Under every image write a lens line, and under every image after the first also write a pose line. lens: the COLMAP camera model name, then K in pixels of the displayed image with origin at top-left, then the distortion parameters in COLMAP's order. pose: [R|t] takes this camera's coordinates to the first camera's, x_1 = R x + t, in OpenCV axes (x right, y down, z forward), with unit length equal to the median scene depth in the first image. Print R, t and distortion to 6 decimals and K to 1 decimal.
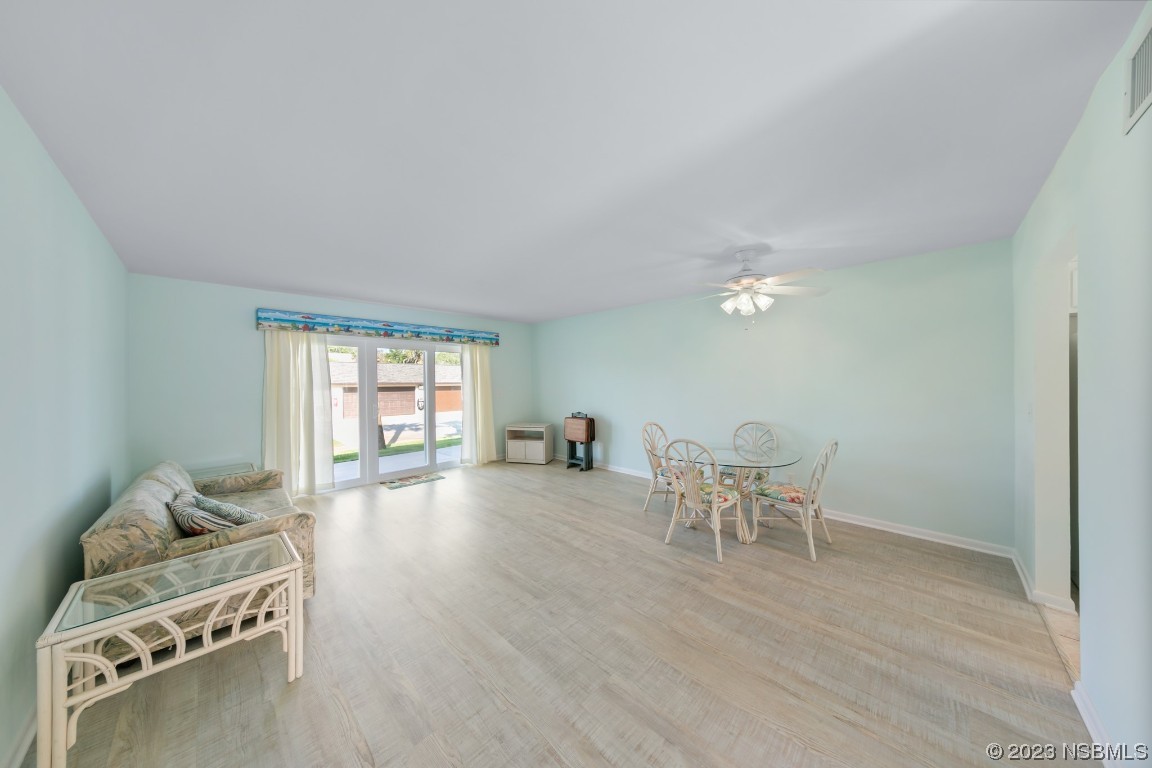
lens RADIAL K [[365.0, 0, 572.8], [0, 365.0, 377.3], [0, 0, 1]] dist [-0.000027, -0.000012]
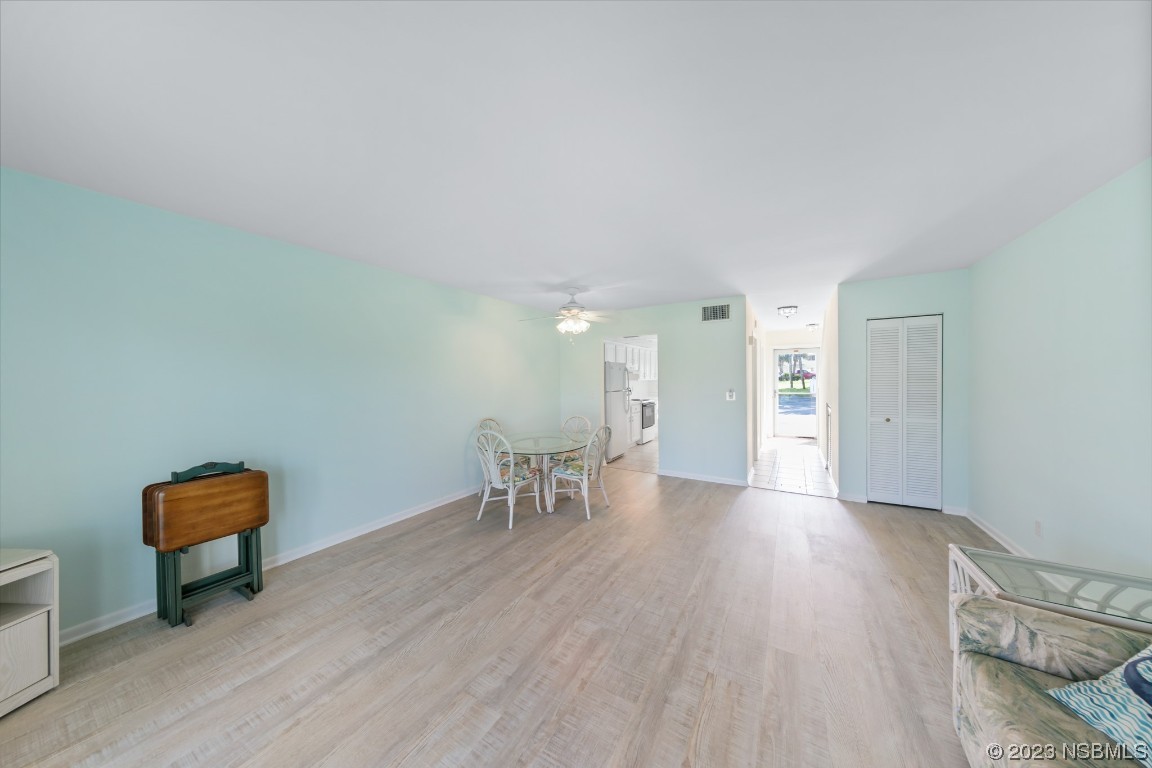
lens RADIAL K [[365.0, 0, 572.8], [0, 365.0, 377.3], [0, 0, 1]] dist [-0.000027, -0.000012]
pose [[-0.248280, 0.014282, 0.968583, -0.712305], [0.001757, 0.999896, -0.014293, 0.011473], [-0.968687, -0.001847, -0.248279, 1.094726]]
